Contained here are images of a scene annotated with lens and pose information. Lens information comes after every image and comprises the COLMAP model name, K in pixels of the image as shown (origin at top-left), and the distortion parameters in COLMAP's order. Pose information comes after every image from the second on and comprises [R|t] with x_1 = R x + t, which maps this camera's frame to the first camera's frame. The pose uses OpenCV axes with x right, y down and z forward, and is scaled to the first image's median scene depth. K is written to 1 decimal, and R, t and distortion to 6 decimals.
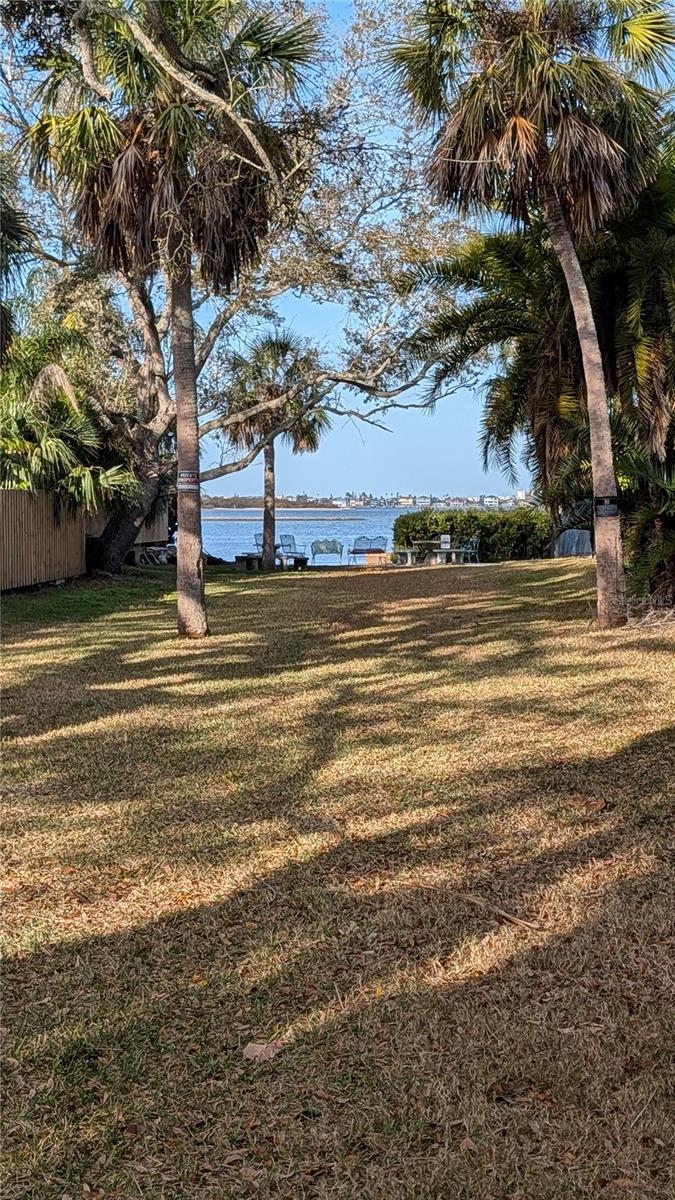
lens RADIAL K [[941.3, 0, 435.0], [0, 941.3, 537.1], [0, 0, 1]] dist [0.046230, 0.068448]
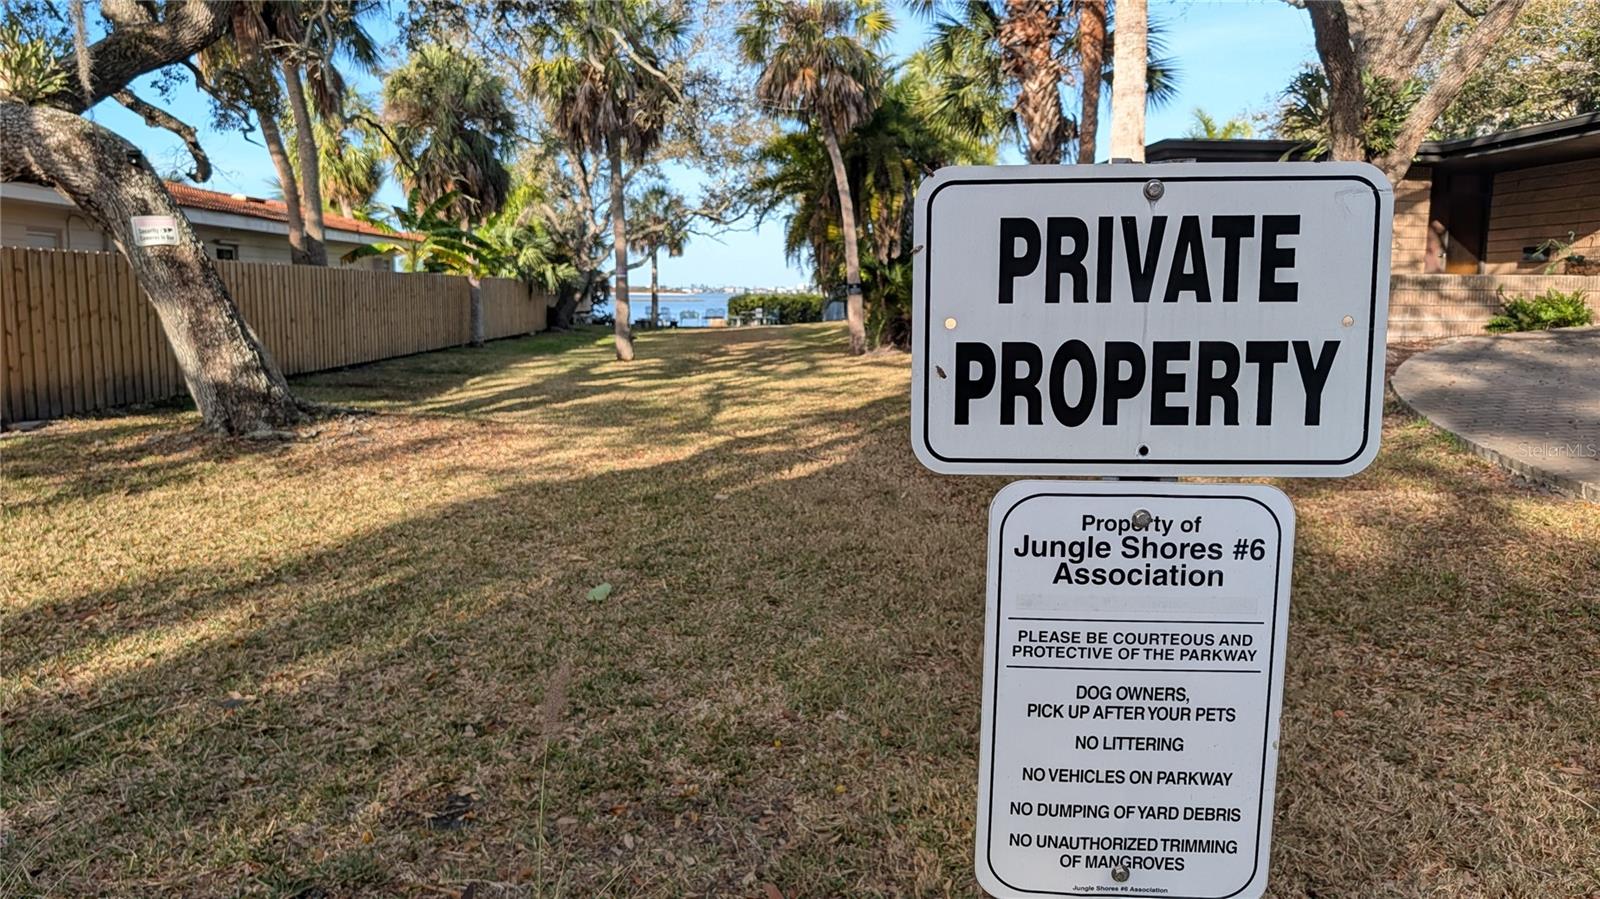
lens RADIAL K [[1191.5, 0, 788.8], [0, 1191.5, 446.9], [0, 0, 1]] dist [0.034598, -0.036762]
pose [[0.990502, -0.008406, 0.137241, -0.250570], [0.000370, 0.998289, 0.058472, 0.130565], [-0.137498, -0.057866, 0.988810, -1.216087]]
